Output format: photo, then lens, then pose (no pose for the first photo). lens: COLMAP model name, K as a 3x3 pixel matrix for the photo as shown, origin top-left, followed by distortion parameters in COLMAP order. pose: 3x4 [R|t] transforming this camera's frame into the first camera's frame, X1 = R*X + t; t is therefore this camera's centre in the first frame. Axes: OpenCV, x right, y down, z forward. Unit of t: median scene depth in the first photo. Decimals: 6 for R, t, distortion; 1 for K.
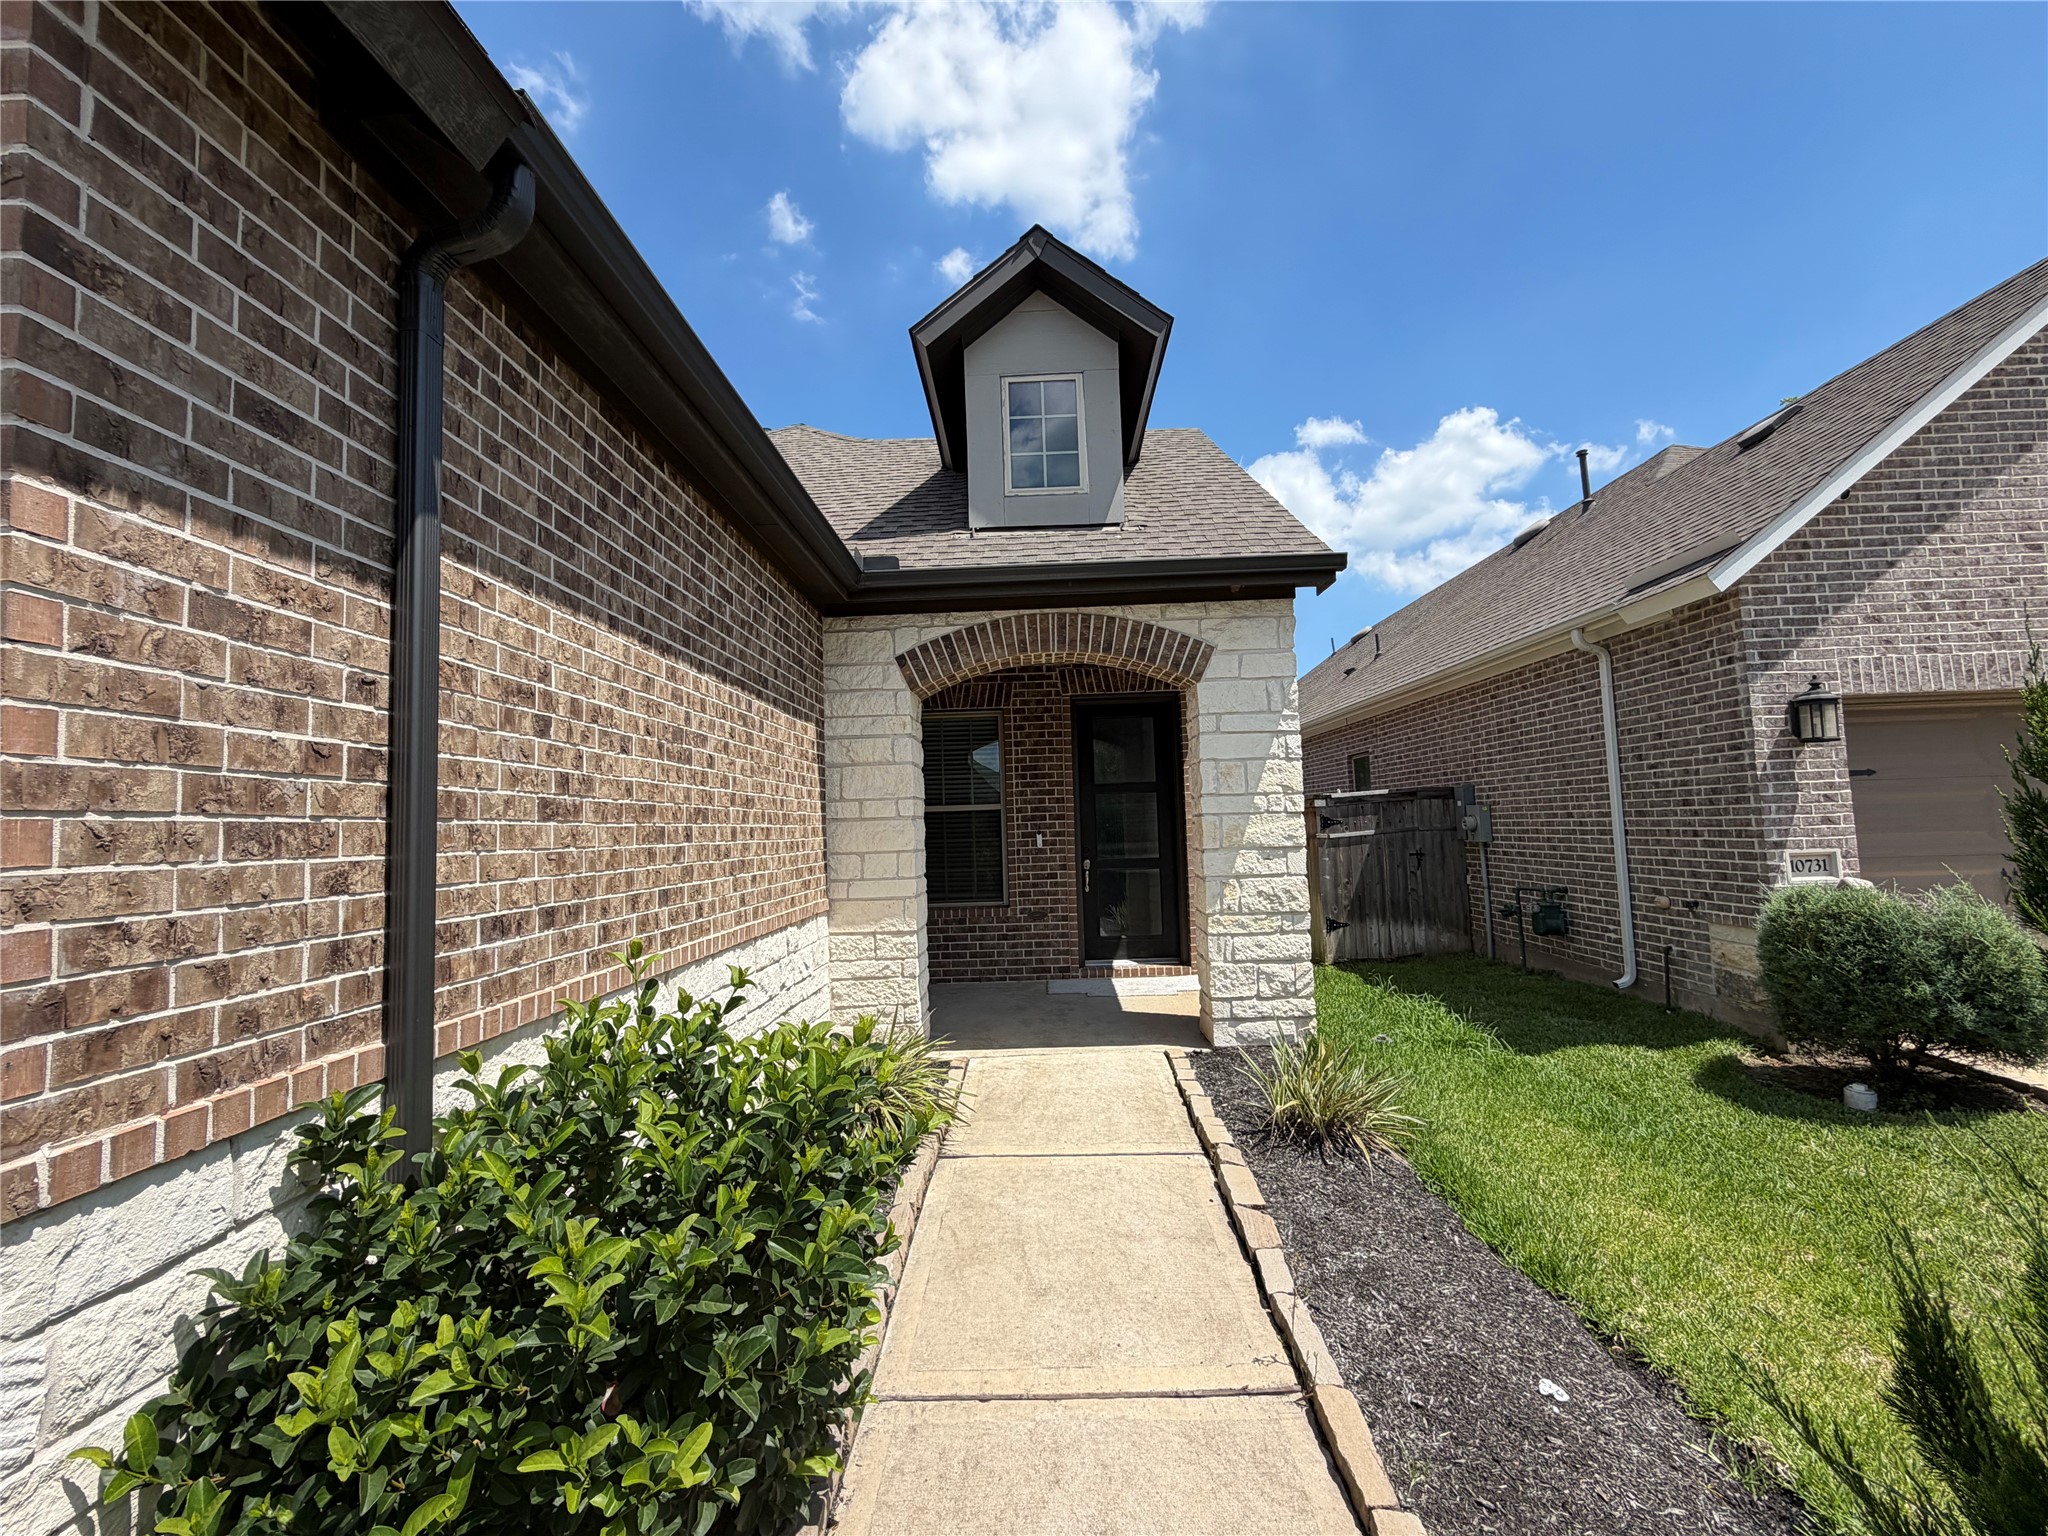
lens RADIAL K [[892.9, 0, 1023.7], [0, 892.9, 760.8], [0, 0, 1]] dist [0.000076, -0.000009]
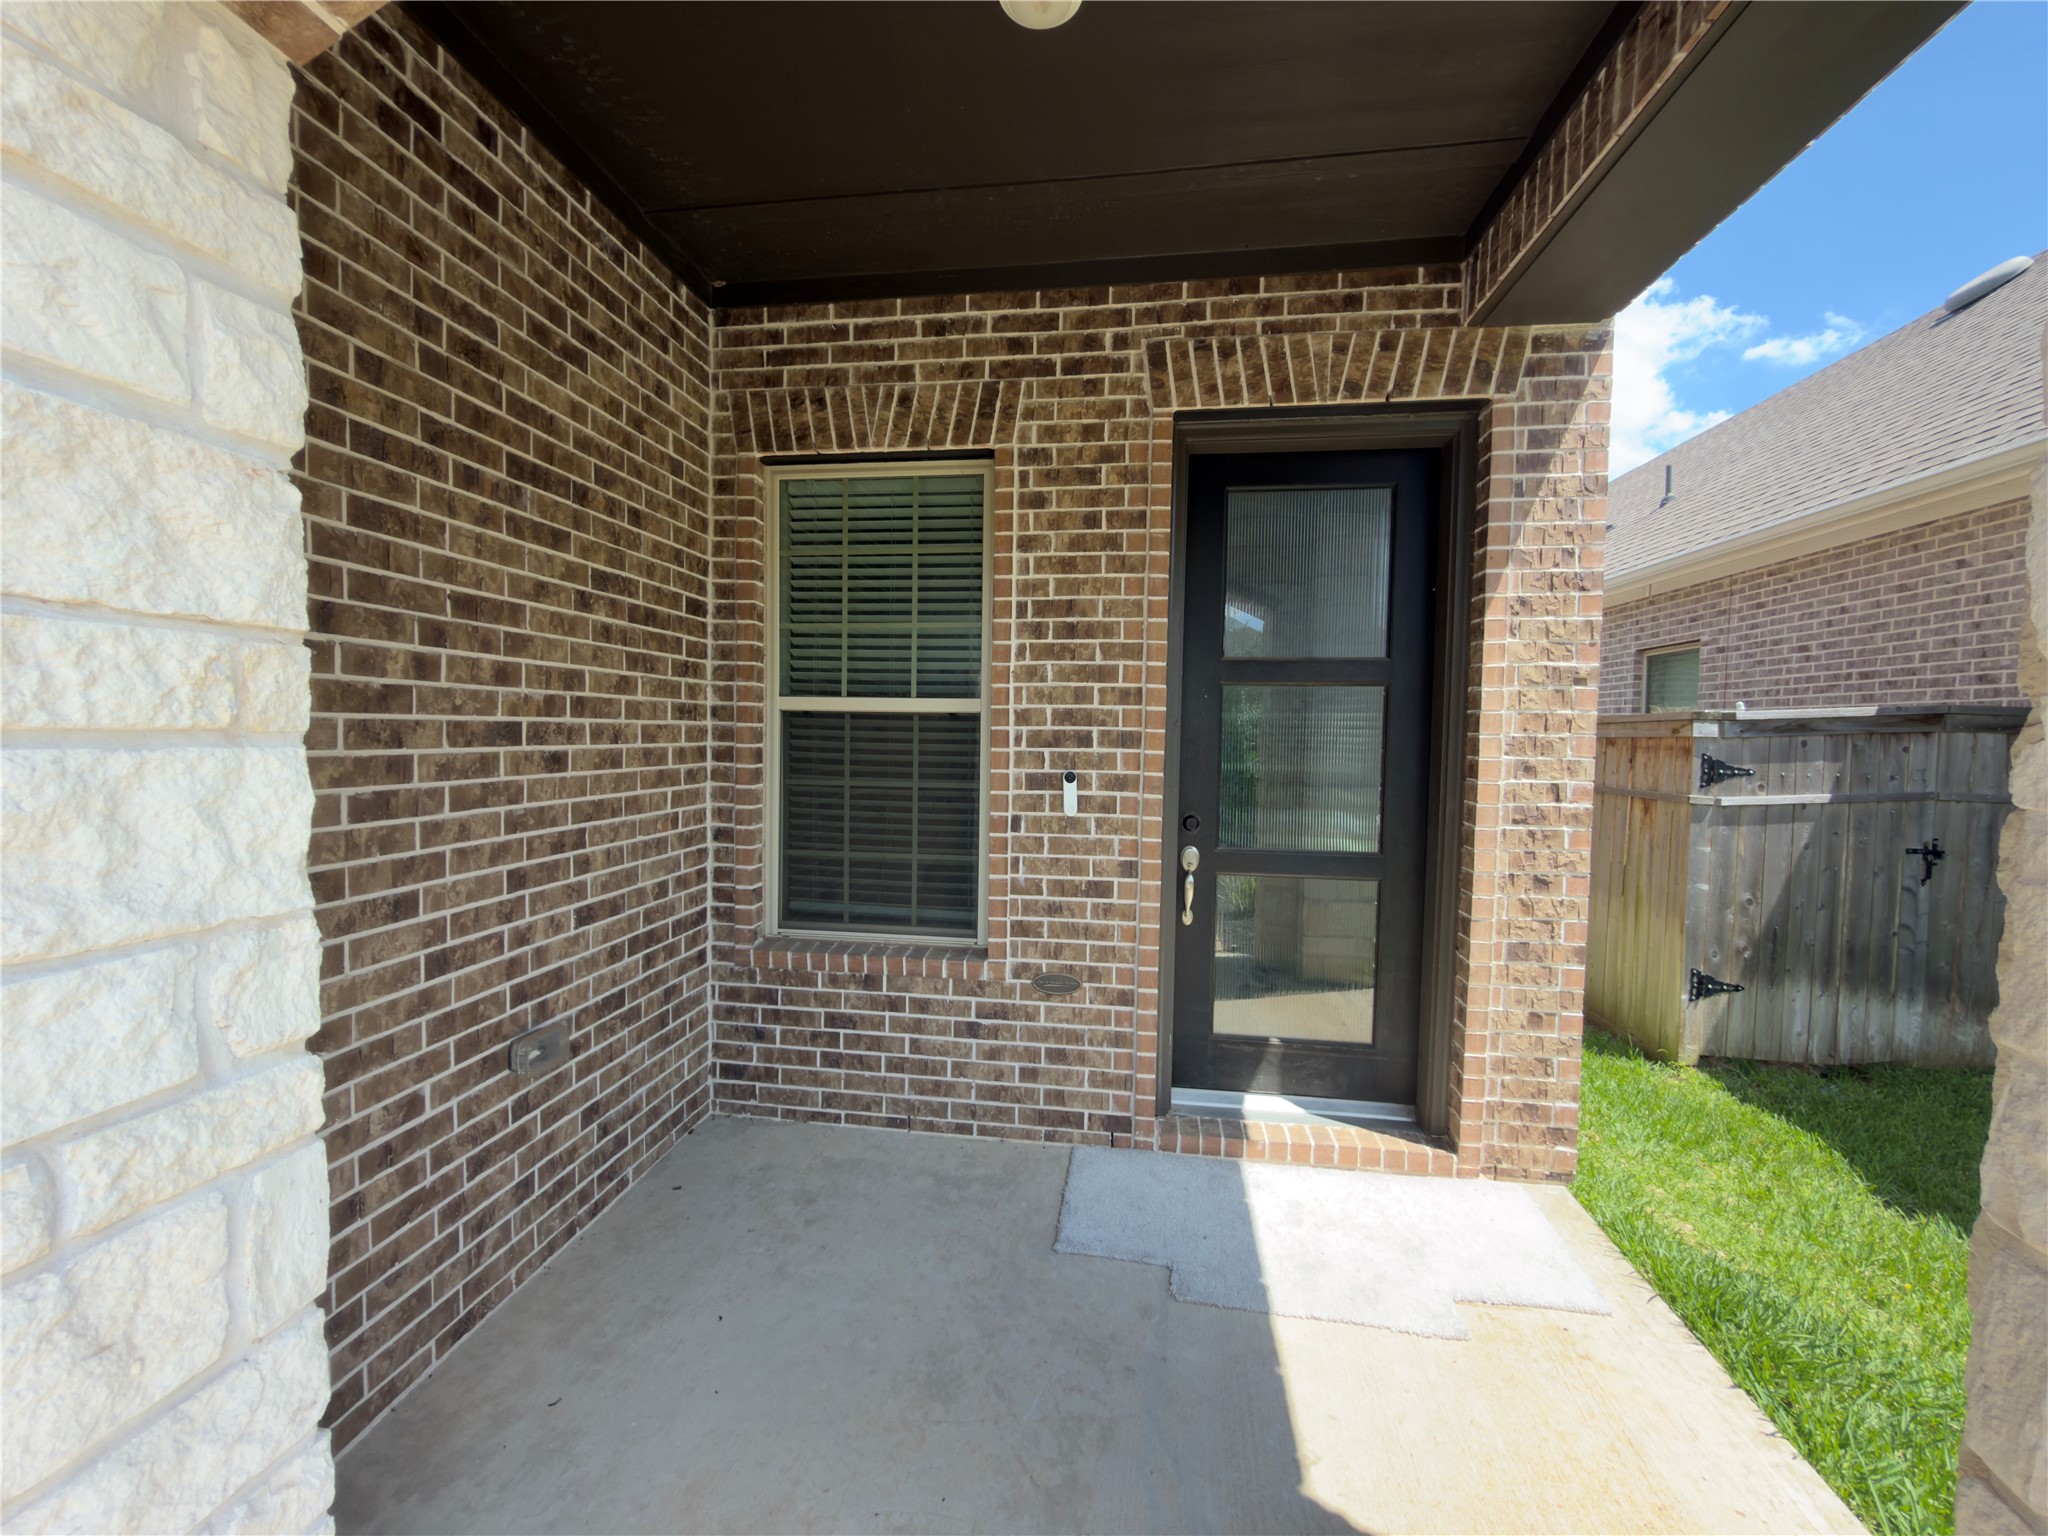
lens RADIAL K [[819.7, 0, 1009.9], [0, 819.7, 769.9], [0, 0, 1]] dist [-0.001547, 0.000251]
pose [[0.988710, 0.053491, -0.139966, 0.040507], [-0.035870, 0.991443, 0.125515, 0.033587], [0.145482, -0.119077, 0.982169, 0.645023]]
